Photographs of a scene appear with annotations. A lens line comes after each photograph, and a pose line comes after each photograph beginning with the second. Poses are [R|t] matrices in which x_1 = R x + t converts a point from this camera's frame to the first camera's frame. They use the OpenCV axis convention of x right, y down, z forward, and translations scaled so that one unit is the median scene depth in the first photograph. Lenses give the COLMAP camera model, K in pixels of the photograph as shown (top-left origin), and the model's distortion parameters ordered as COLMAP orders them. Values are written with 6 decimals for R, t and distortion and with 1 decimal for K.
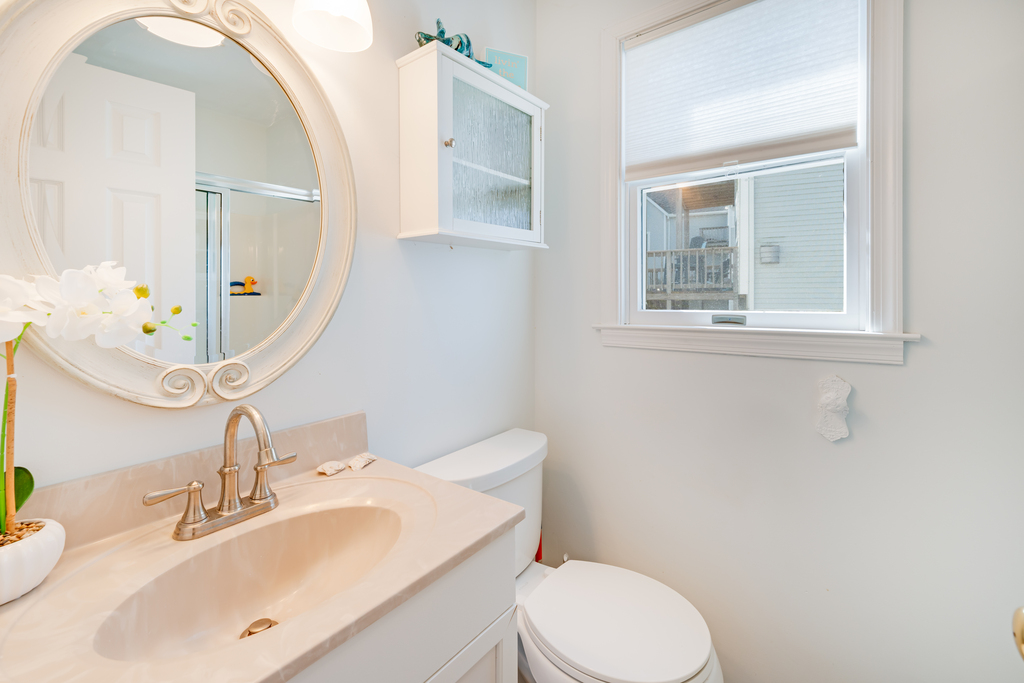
lens RADIAL K [[408.6, 0, 511.6], [0, 408.6, 294.2], [0, 0, 1]] dist [-0.001187, -0.000093]
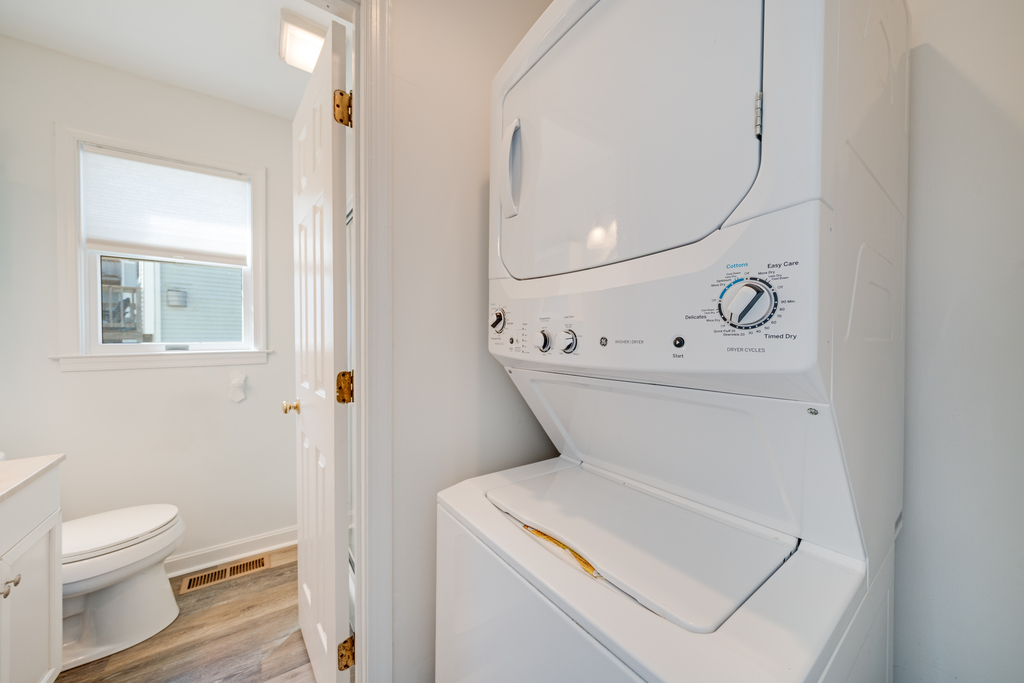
lens RADIAL K [[354.9, 0, 512.0], [0, 354.9, 341.5], [0, 0, 1]] dist [-0.000983, -0.000141]
pose [[0.233980, -0.011778, 0.972170, -0.536343], [-0.006575, 0.999885, 0.013696, 0.006607], [-0.972219, -0.009597, 0.233876, -0.654908]]
